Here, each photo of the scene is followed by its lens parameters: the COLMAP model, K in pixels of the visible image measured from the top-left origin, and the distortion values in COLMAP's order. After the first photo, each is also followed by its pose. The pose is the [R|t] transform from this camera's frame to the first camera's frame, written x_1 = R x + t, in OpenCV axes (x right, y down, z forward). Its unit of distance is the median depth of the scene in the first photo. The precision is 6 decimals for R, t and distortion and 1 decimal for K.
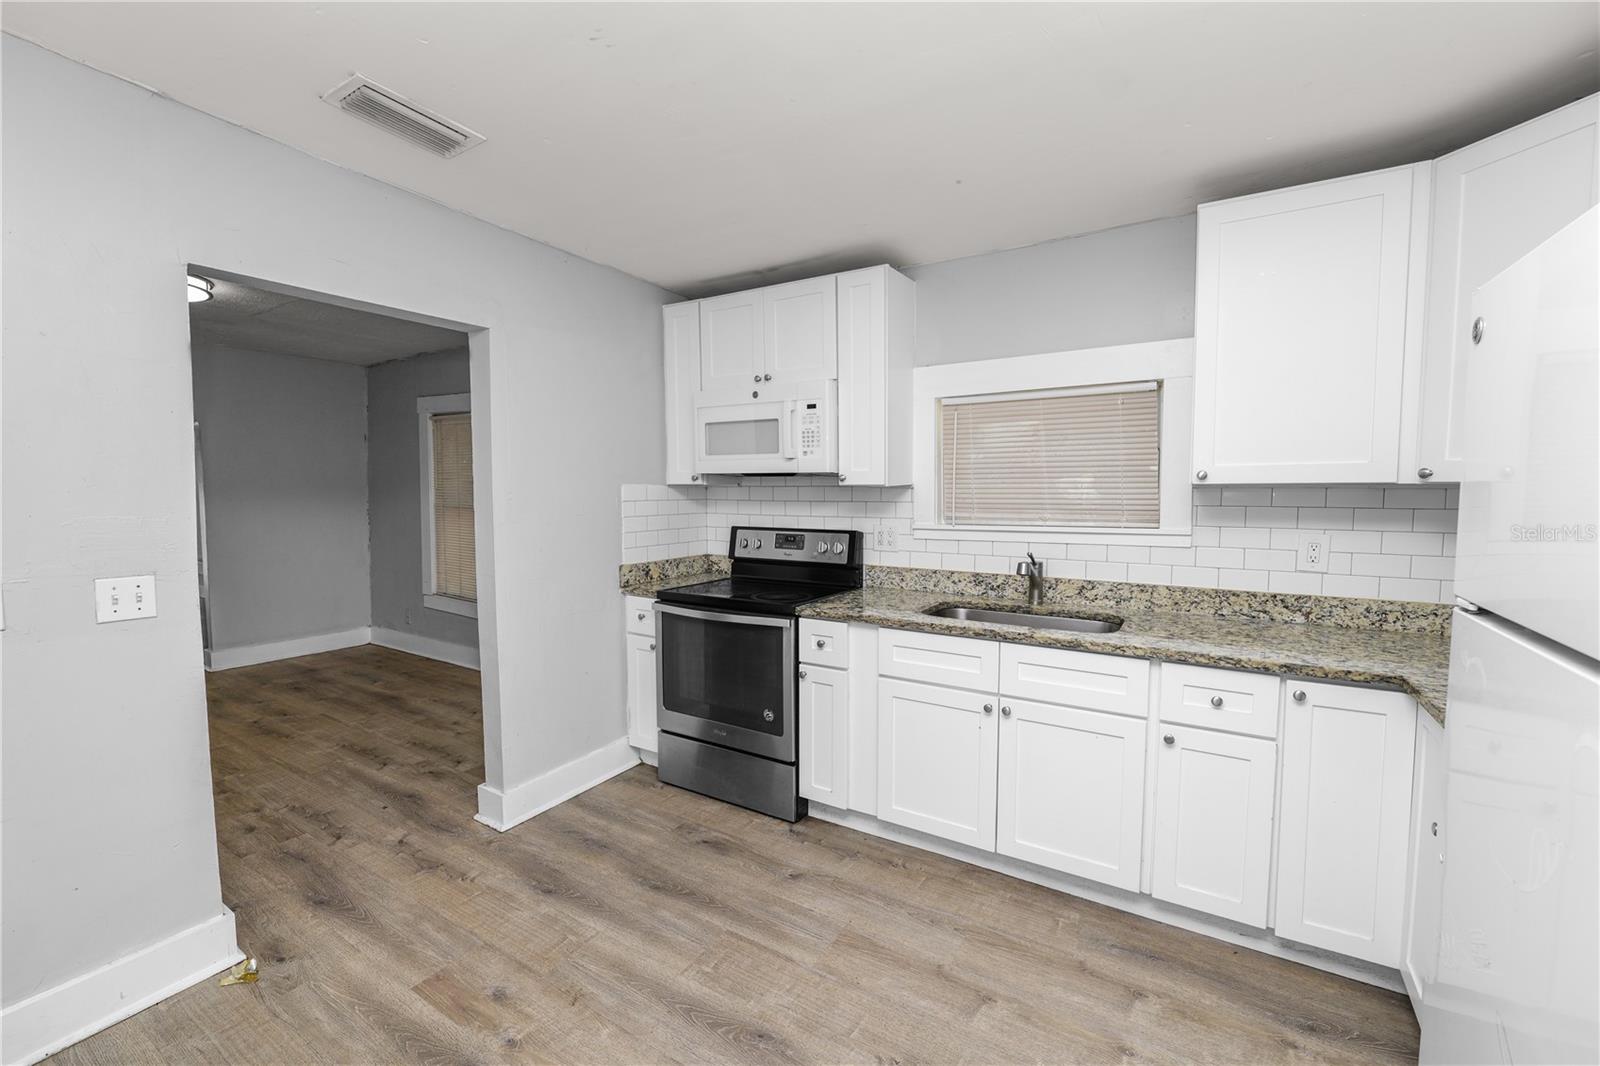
lens RADIAL K [[651.2, 0, 800.6], [0, 651.2, 529.3], [0, 0, 1]] dist [-0.013811, 0.001312]
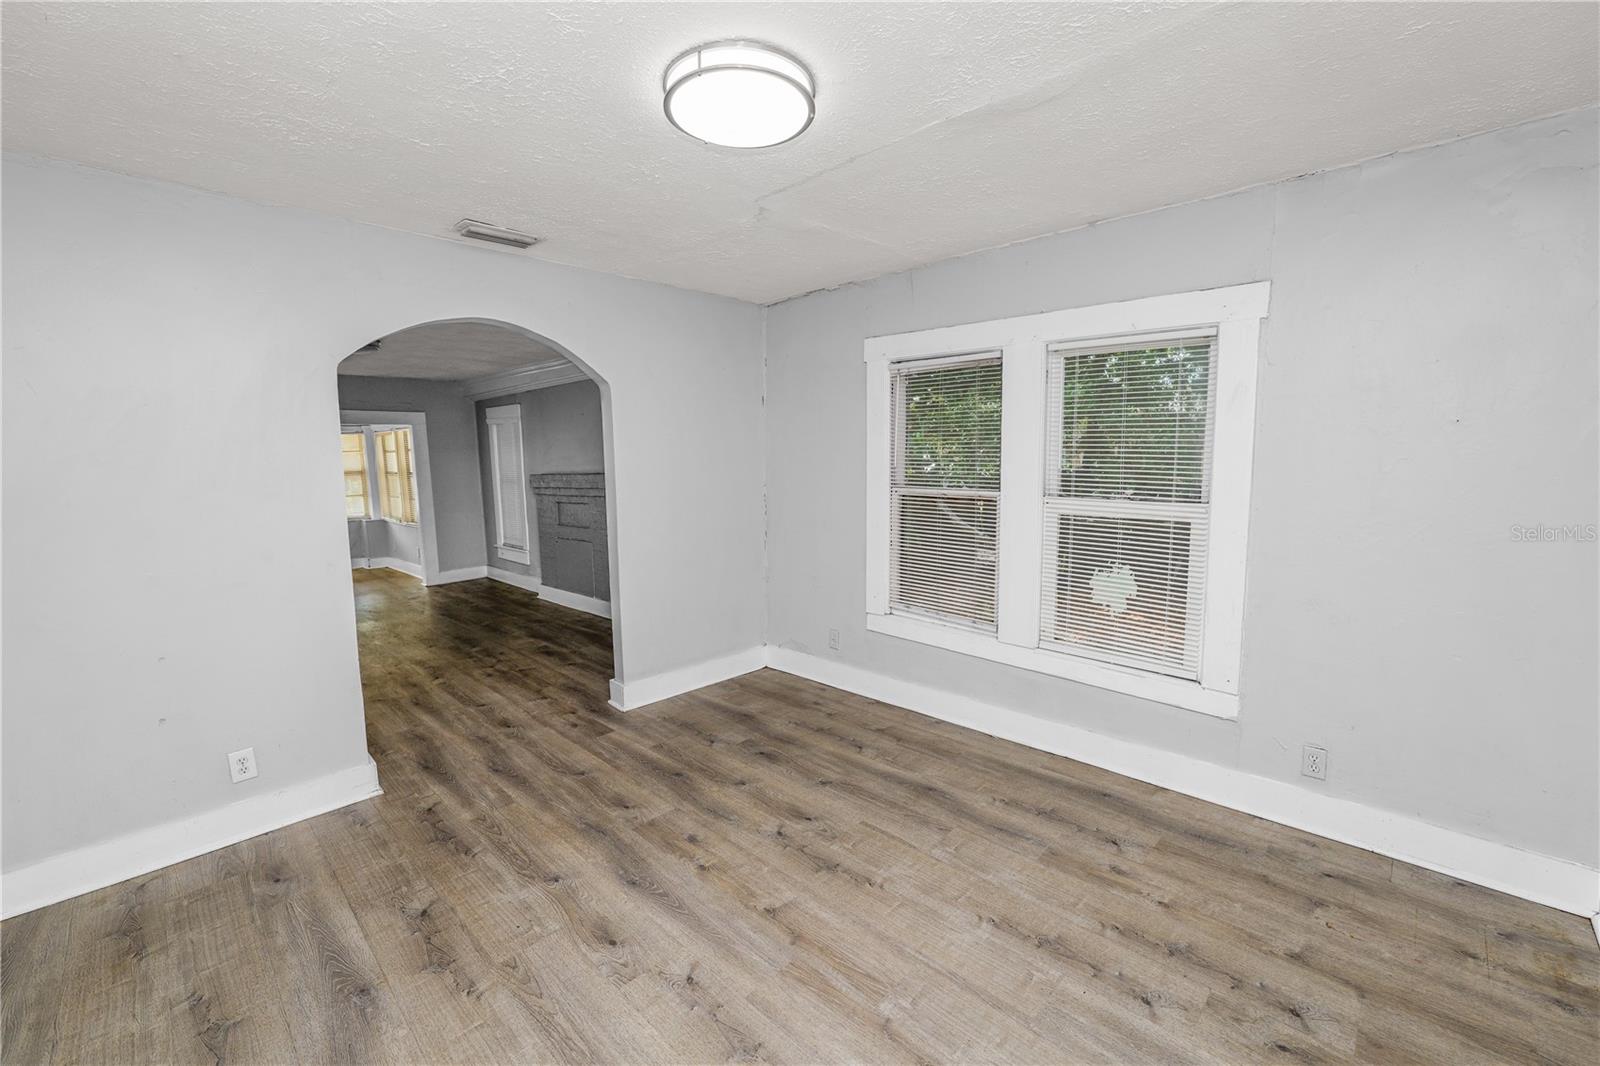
lens RADIAL K [[651.2, 0, 817.5], [0, 651.2, 561.0], [0, 0, 1]] dist [-0.013811, 0.001312]
pose [[0.978476, 0.016354, -0.205713, -0.701118], [0.002299, 0.995929, 0.090108, -0.033929], [0.206349, -0.088641, 0.974455, 0.408845]]
